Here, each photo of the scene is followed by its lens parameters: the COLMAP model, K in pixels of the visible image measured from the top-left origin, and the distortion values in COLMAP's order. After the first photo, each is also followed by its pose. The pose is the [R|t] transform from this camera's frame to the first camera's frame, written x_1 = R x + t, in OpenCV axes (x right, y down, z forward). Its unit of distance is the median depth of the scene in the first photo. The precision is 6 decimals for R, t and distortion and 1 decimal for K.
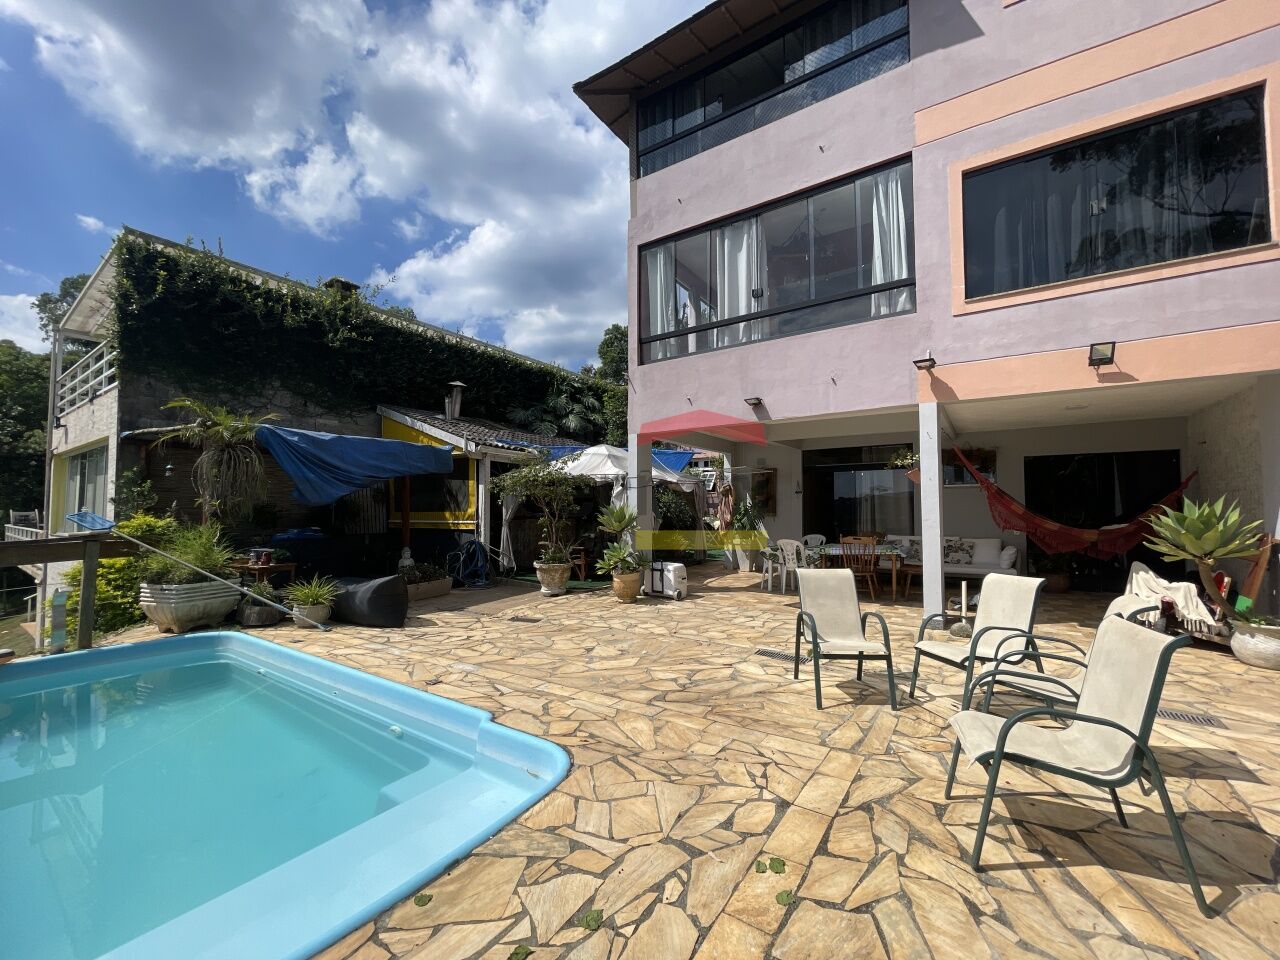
lens RADIAL K [[515.2, 0, 643.1], [0, 515.2, 489.6], [0, 0, 1]] dist [-0.006608, 0.000697]
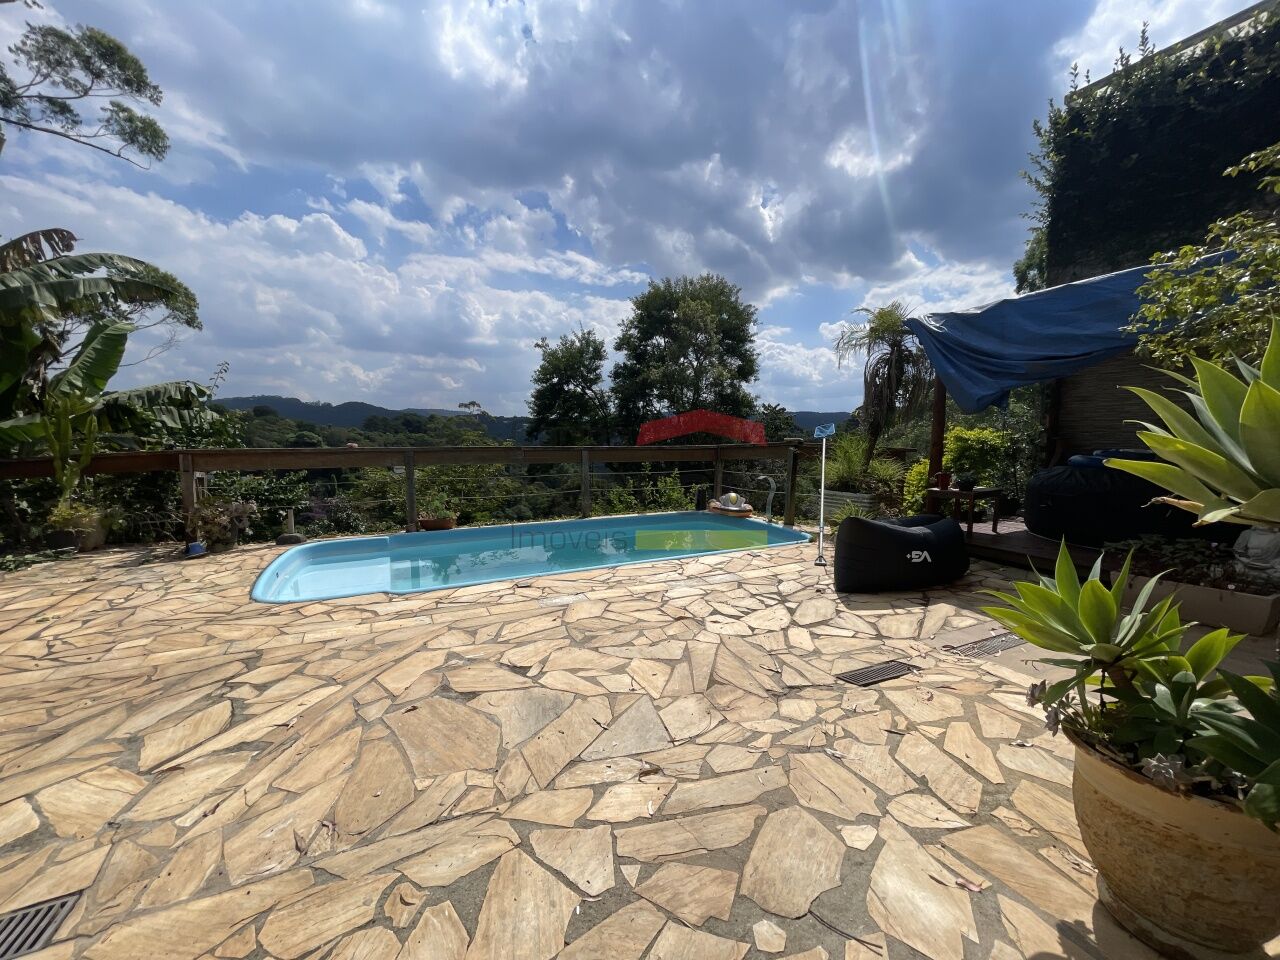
lens RADIAL K [[515.2, 0, 644.0], [0, 515.2, 477.0], [0, 0, 1]] dist [-0.006608, 0.000697]
pose [[-0.482020, 0.076880, -0.872781, 0.335351], [0.035104, 0.997038, 0.068439, 0.091985], [0.875457, 0.002351, -0.483291, 1.608644]]
